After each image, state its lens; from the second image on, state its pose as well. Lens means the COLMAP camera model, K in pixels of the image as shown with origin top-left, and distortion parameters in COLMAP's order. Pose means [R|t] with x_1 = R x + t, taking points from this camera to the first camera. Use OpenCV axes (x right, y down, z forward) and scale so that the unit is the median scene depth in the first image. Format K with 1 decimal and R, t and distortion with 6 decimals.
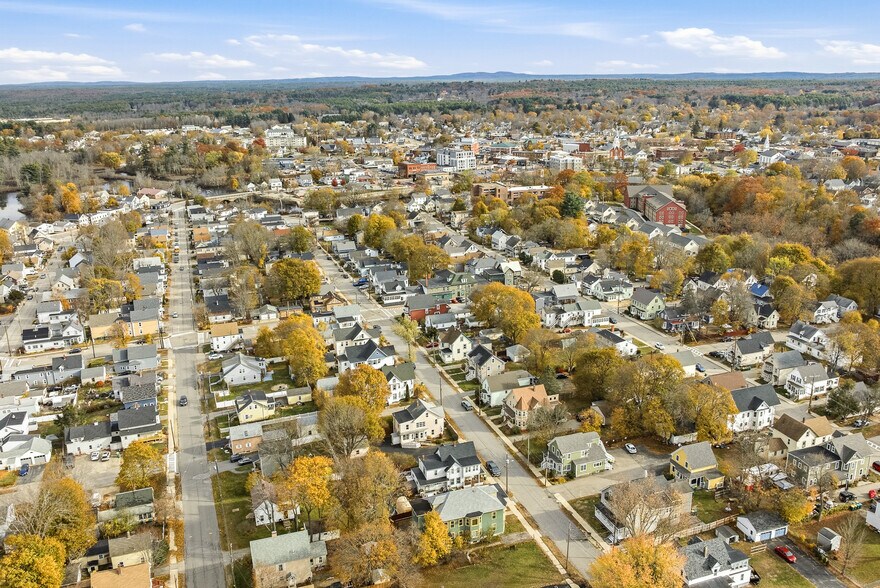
lens RADIAL K [[738.4, 0, 441.2], [0, 738.4, 299.5], [0, 0, 1]] dist [-0.019398, -0.016849]
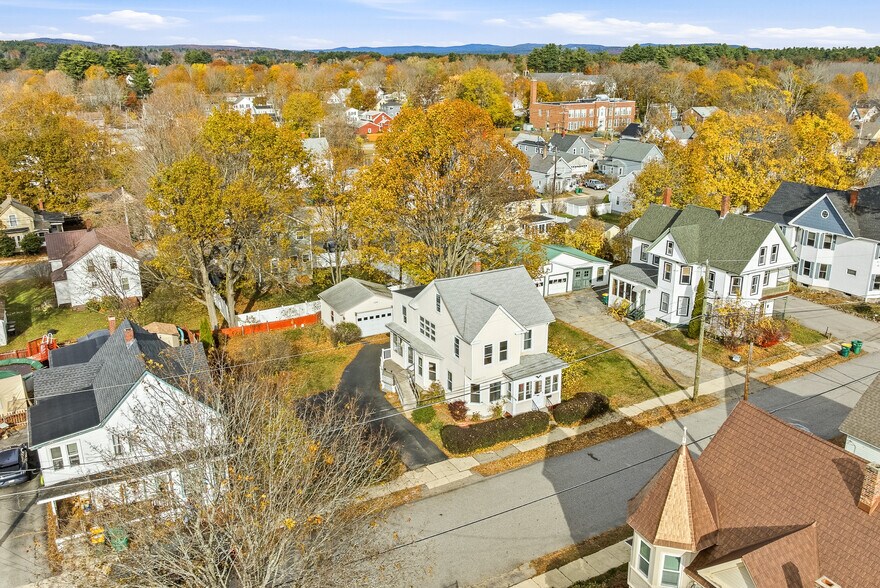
lens RADIAL K [[738.4, 0, 441.4], [0, 738.4, 288.9], [0, 0, 1]] dist [-0.019398, -0.016849]
pose [[0.163942, 0.311918, -0.935858, 0.188003], [-0.285289, 0.923146, 0.257705, 0.068145], [0.944316, 0.224741, 0.240329, 0.771227]]
